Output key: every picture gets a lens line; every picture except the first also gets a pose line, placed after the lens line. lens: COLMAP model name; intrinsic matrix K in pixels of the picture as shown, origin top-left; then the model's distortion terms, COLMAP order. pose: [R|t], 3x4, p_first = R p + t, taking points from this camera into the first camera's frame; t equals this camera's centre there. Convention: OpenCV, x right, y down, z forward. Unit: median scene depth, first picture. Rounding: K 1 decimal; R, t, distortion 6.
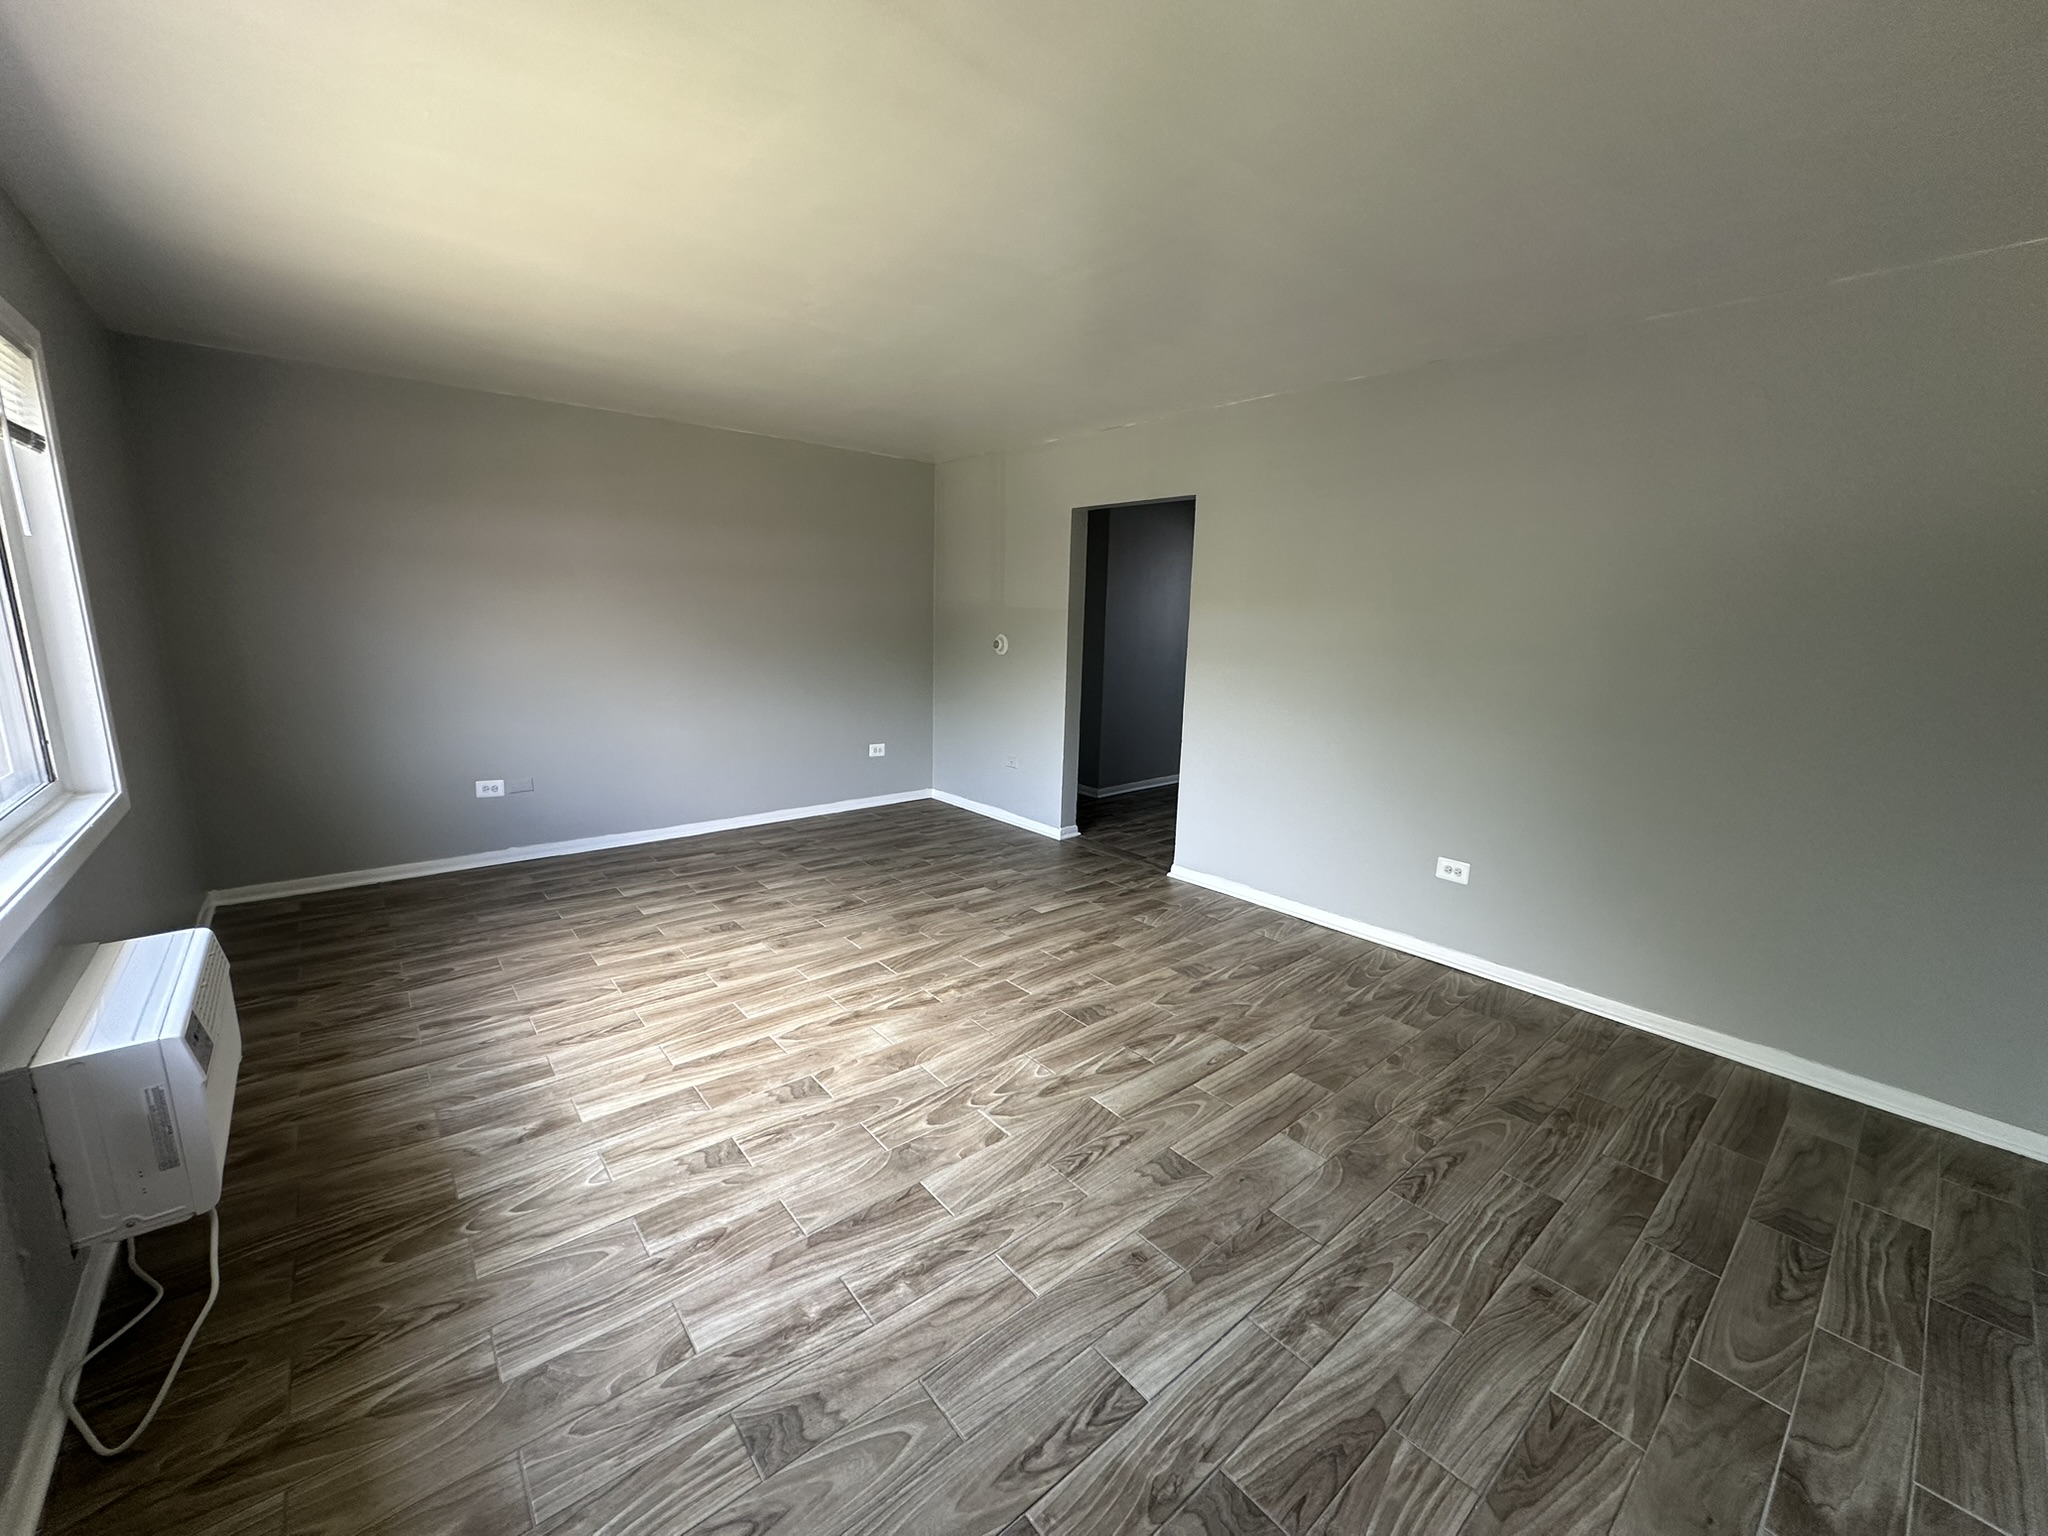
lens RADIAL K [[815.6, 0, 1021.6], [0, 815.6, 769.7], [0, 0, 1]] dist [-0.004184, 0.000643]
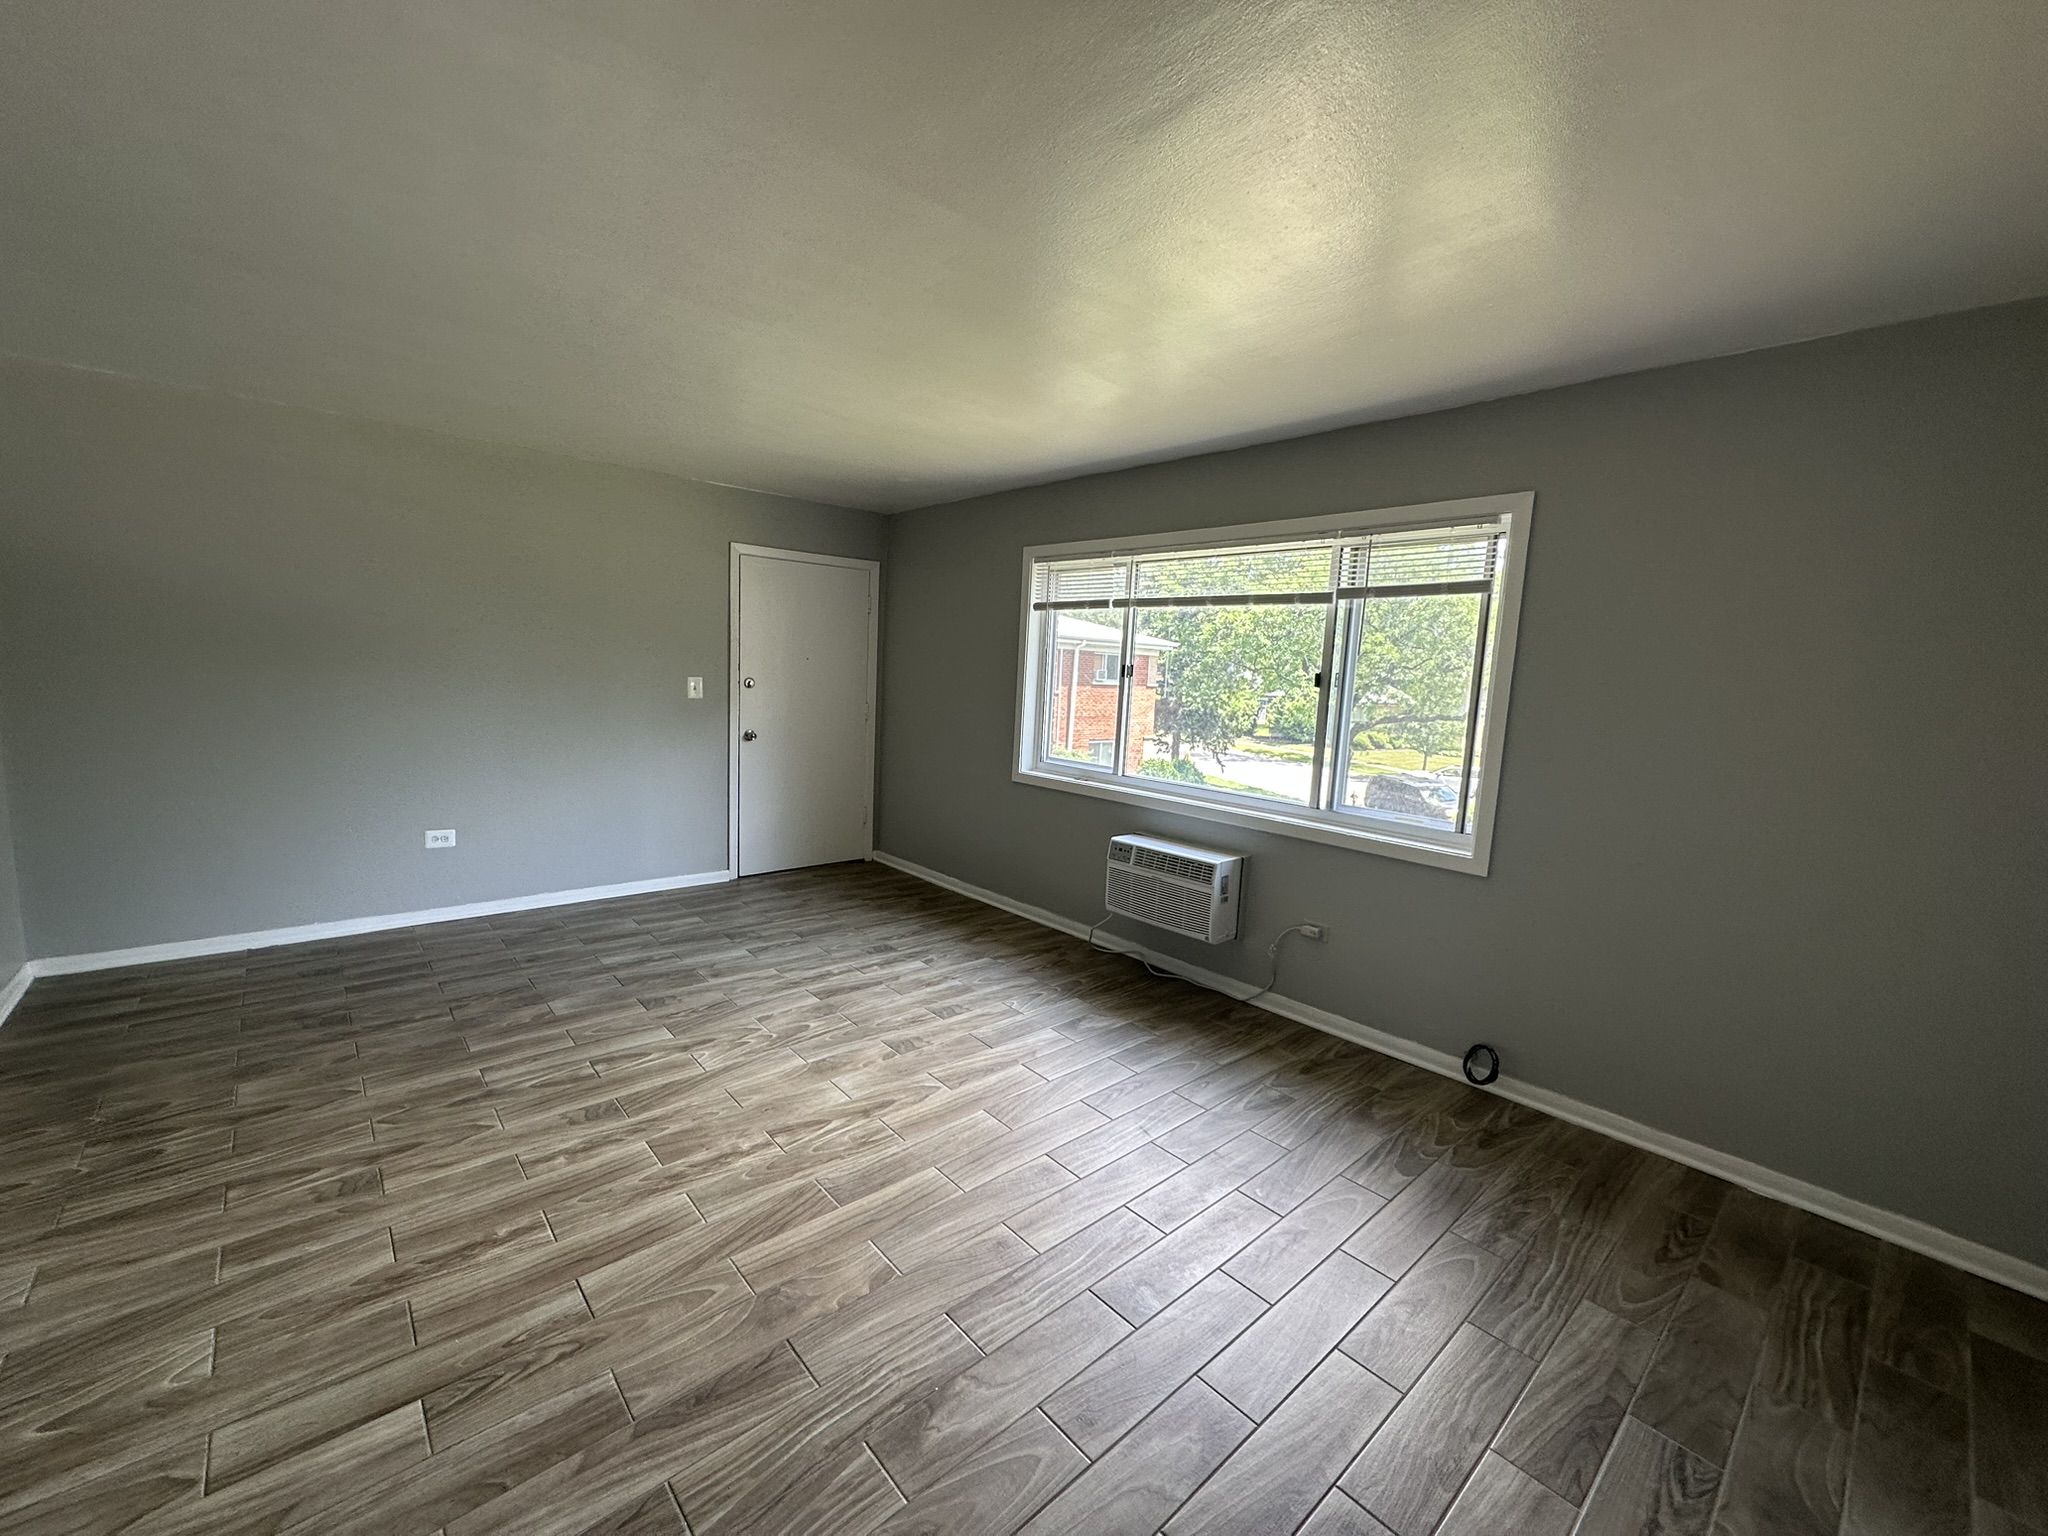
lens RADIAL K [[815.6, 0, 1021.6], [0, 815.6, 769.7], [0, 0, 1]] dist [-0.004184, 0.000643]
pose [[-0.997110, -0.066644, -0.036479, -0.335846], [-0.074736, 0.946728, 0.313241, -0.376769], [0.013660, 0.315062, -0.948973, 1.851766]]
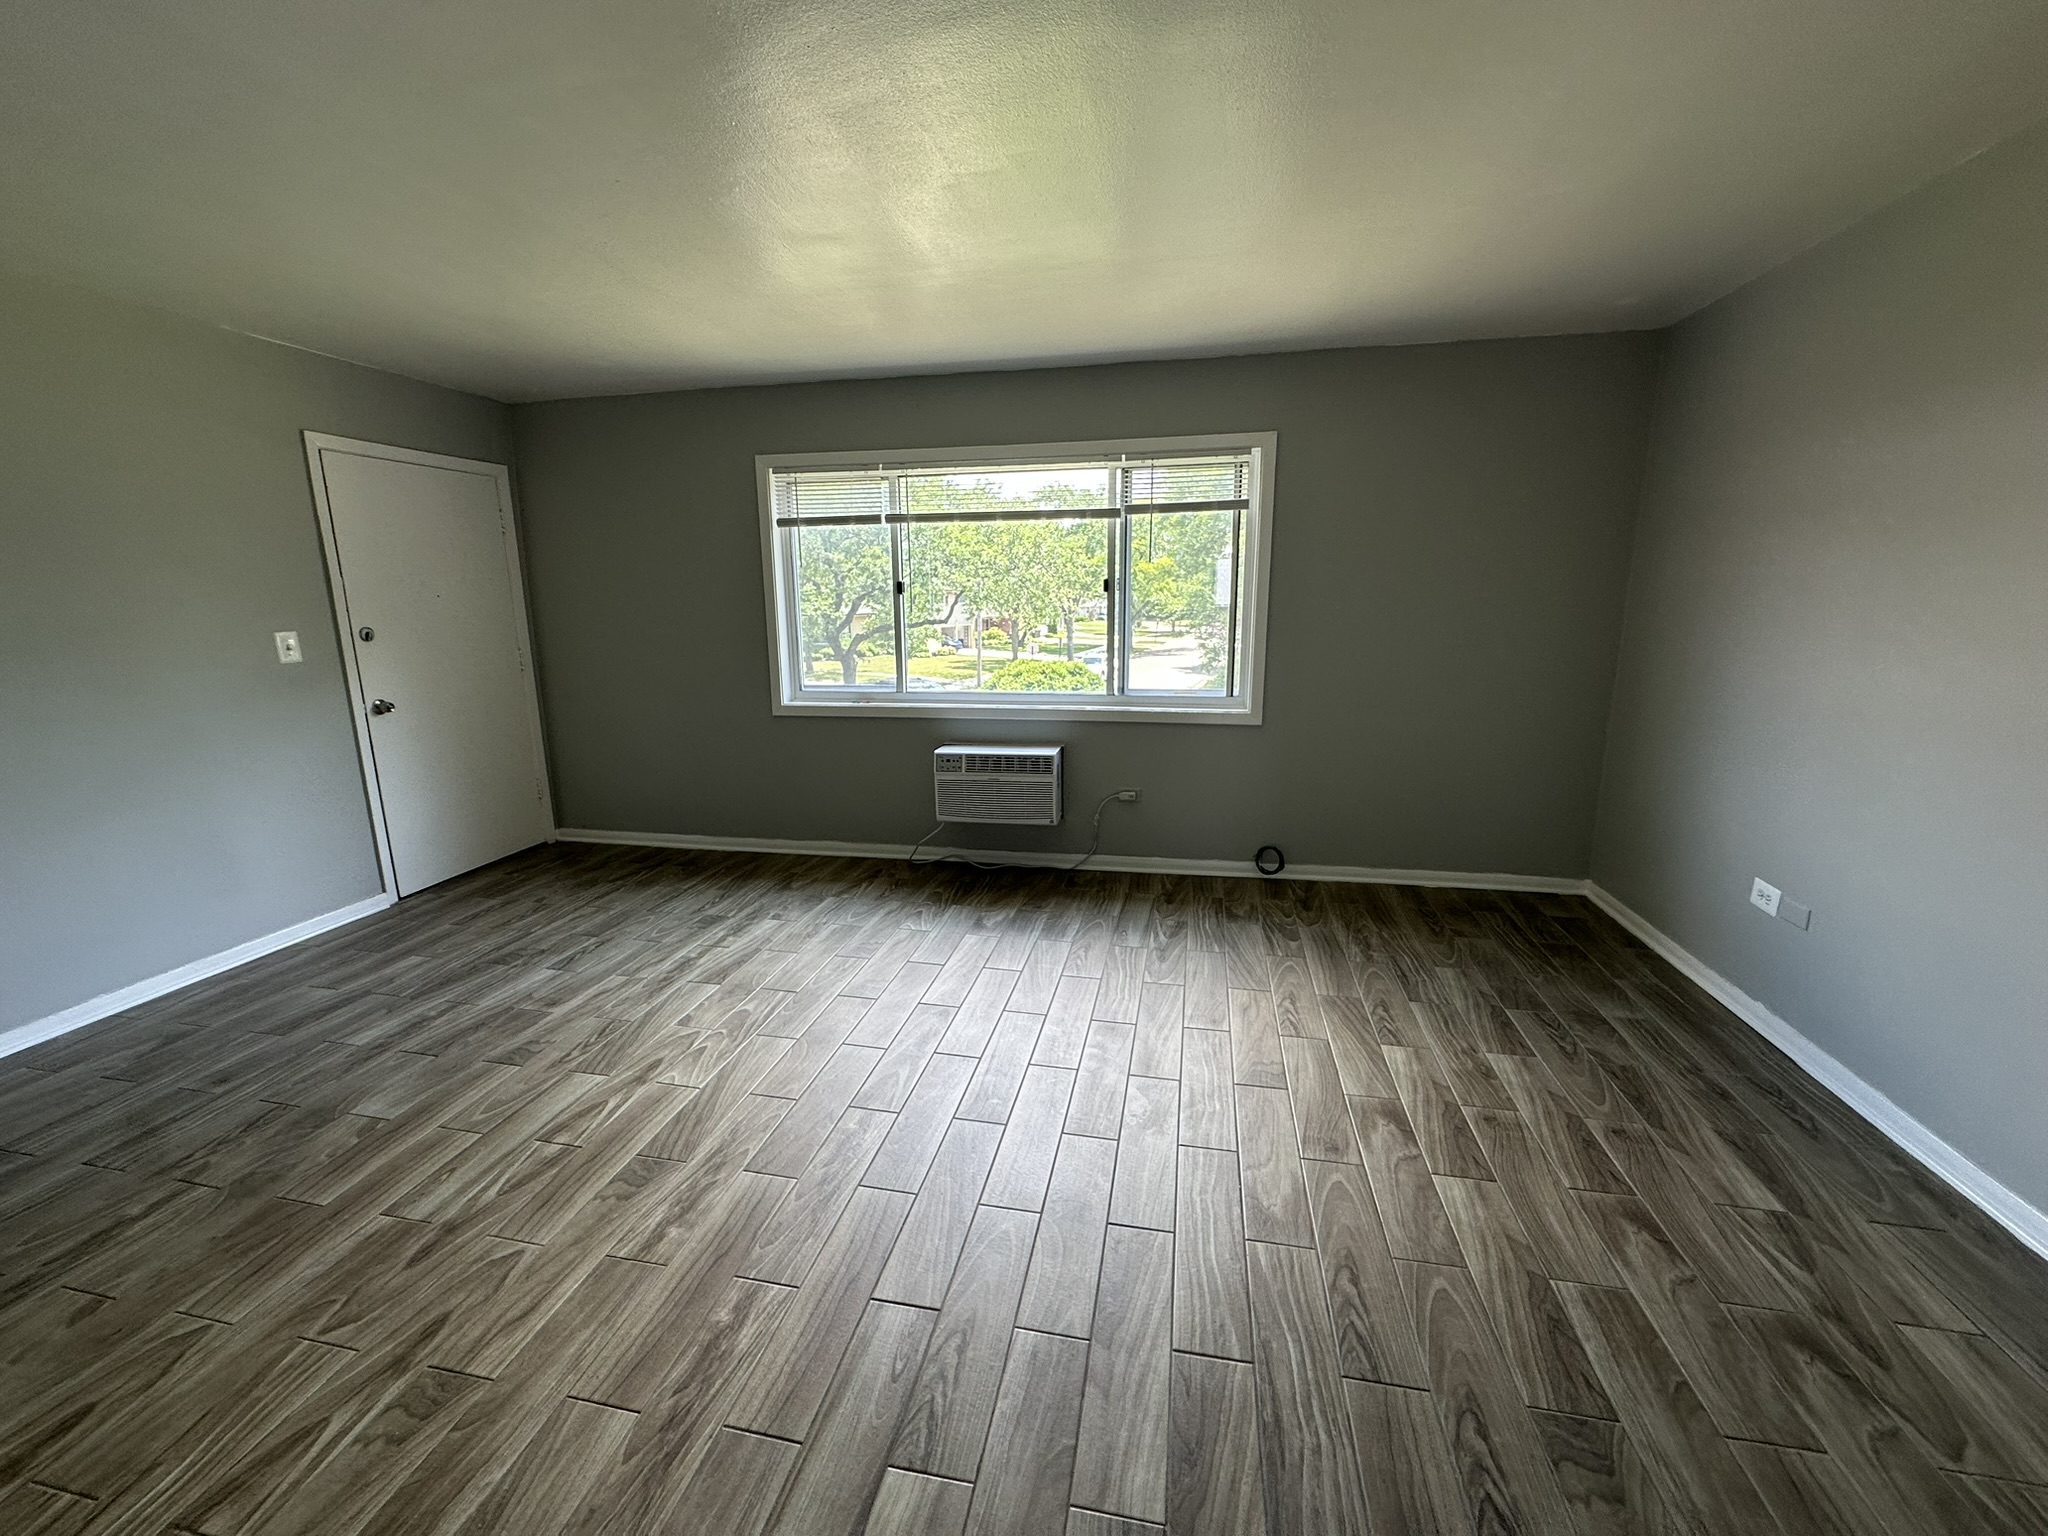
lens RADIAL K [[815.6, 0, 1021.6], [0, 815.6, 769.7], [0, 0, 1]] dist [-0.004184, 0.000643]
pose [[-0.786646, 0.114402, -0.606712, 0.223312], [-0.127374, 0.931472, 0.340788, -0.320046], [0.604122, 0.345358, -0.718167, 1.701040]]
